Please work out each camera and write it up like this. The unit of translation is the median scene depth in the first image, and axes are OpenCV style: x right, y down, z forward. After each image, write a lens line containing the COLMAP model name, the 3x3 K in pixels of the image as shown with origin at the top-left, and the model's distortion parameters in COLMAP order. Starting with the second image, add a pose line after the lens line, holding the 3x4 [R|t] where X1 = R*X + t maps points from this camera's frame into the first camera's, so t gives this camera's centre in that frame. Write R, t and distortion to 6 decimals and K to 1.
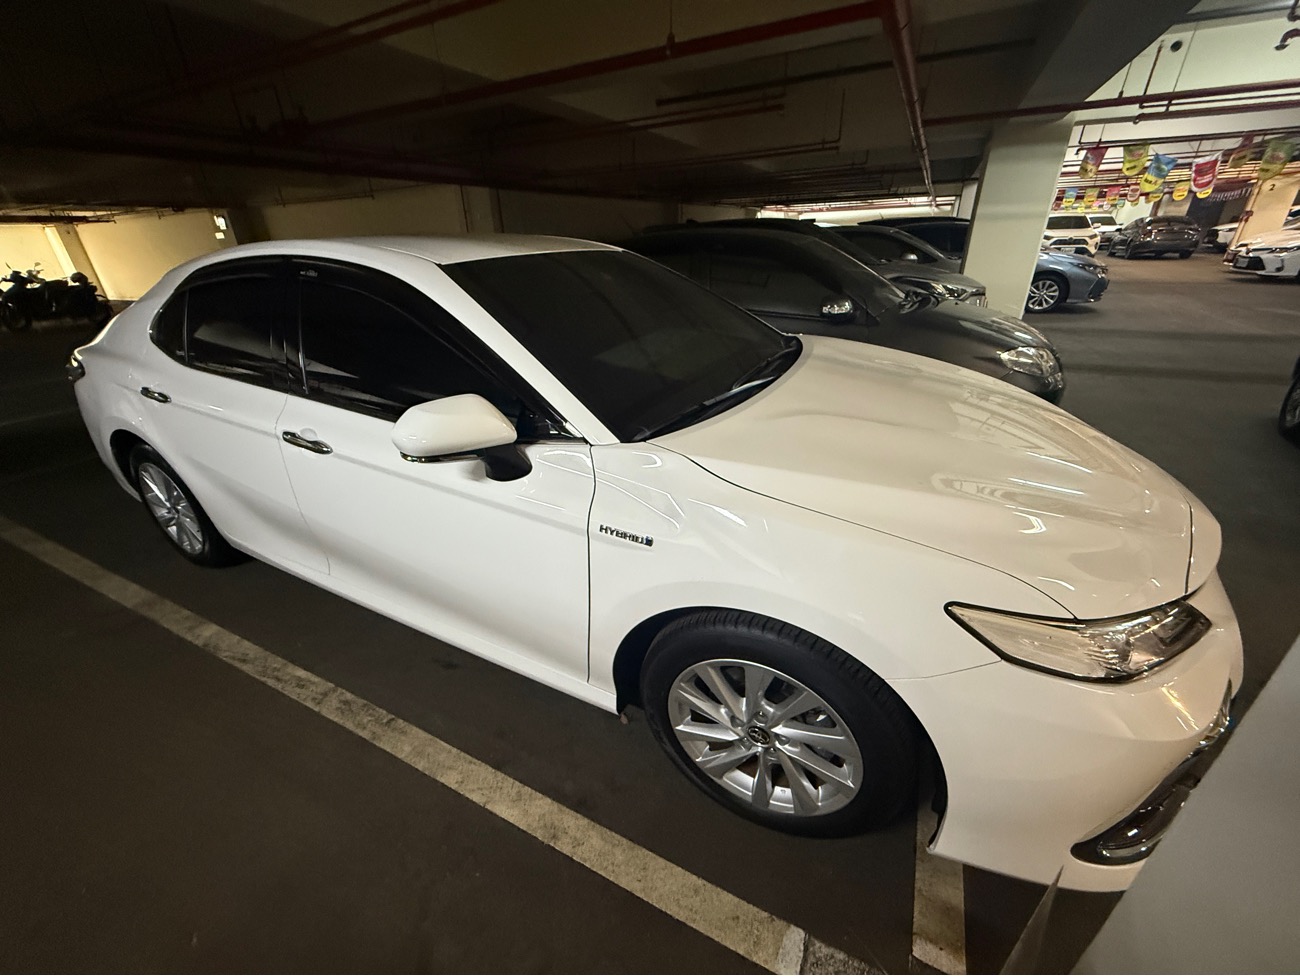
lens RADIAL K [[512.7, 0, 641.6], [0, 512.7, 488.4], [0, 0, 1]] dist [0.001512, -0.000388]
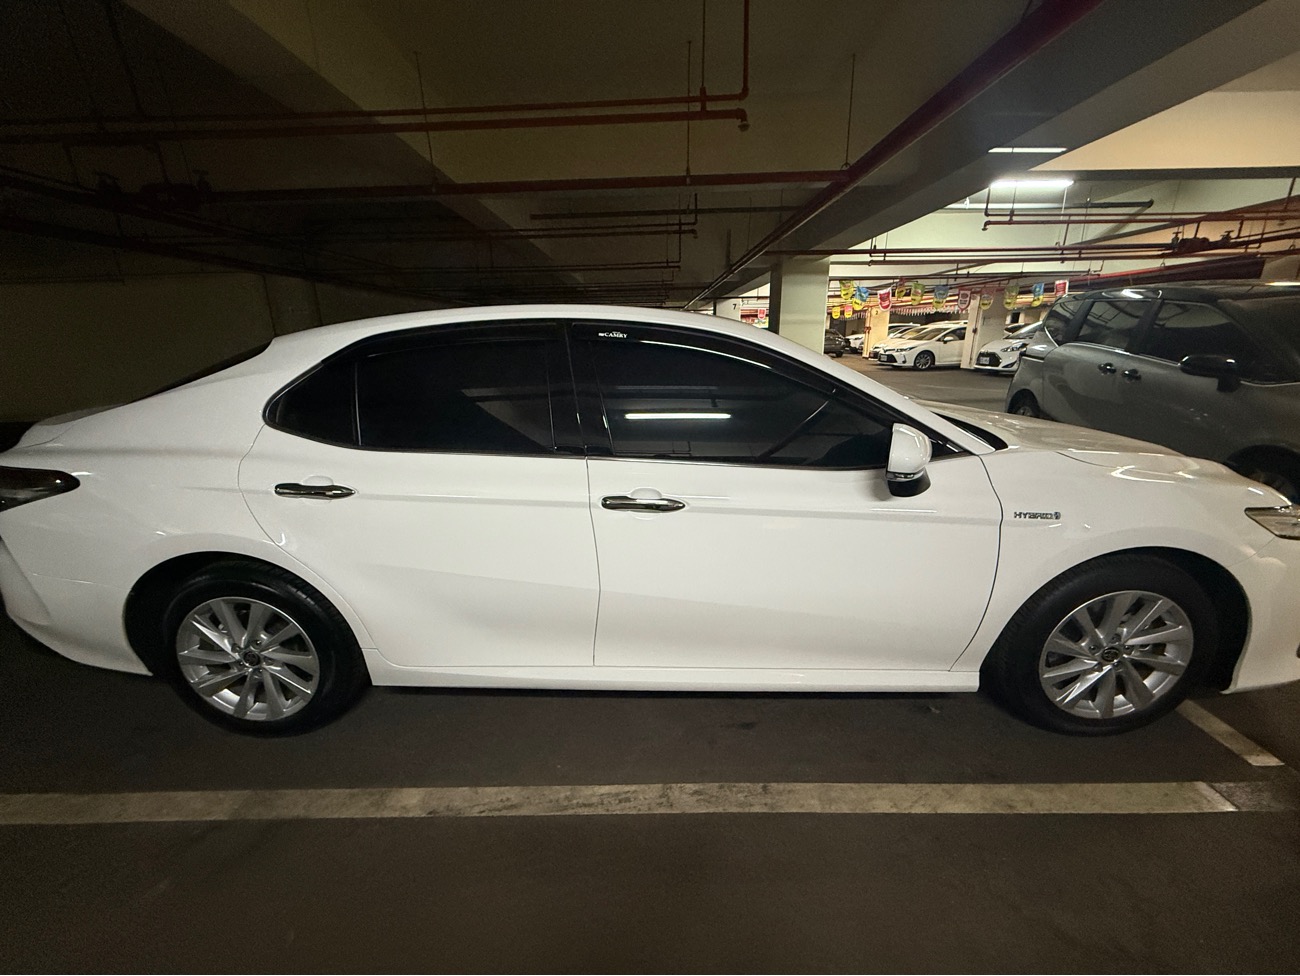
lens RADIAL K [[512.7, 0, 656.0], [0, 512.7, 486.8], [0, 0, 1]] dist [0.001512, -0.000388]
pose [[0.896600, -0.111441, 0.428589, -0.683462], [0.185728, 0.973216, -0.135484, 0.007986], [-0.402011, 0.201076, 0.893284, 0.096502]]
